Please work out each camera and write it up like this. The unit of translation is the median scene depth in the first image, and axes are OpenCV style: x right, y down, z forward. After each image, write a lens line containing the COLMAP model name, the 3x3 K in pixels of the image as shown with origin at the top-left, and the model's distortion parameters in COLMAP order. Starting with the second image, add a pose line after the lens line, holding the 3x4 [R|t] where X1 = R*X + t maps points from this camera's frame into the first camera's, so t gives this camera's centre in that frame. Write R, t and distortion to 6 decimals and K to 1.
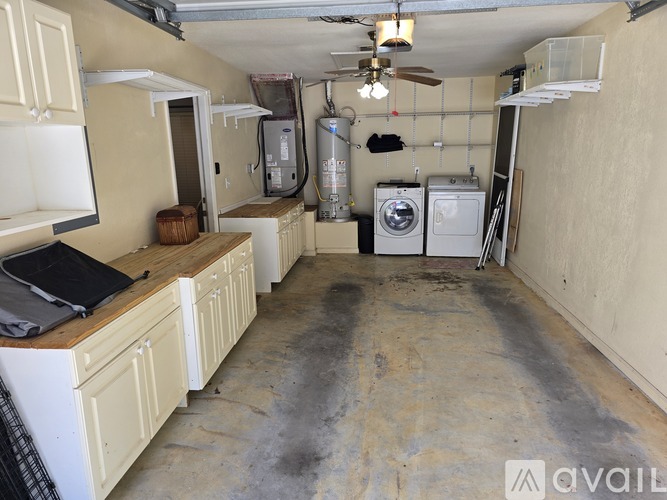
lens RADIAL K [[436.5, 0, 333.5], [0, 436.5, 250.0], [0, 0, 1]] dist [0.005702, -0.001474]
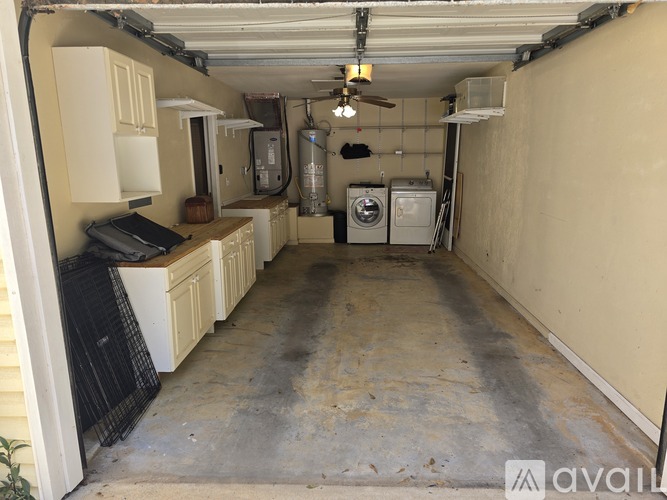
lens RADIAL K [[436.5, 0, 333.5], [0, 436.5, 250.0], [0, 0, 1]] dist [0.005702, -0.001474]
pose [[0.998431, -0.002682, 0.055929, -0.017770], [0.003703, 0.999828, -0.018164, 0.083046], [-0.055871, 0.018343, 0.998269, -0.323248]]
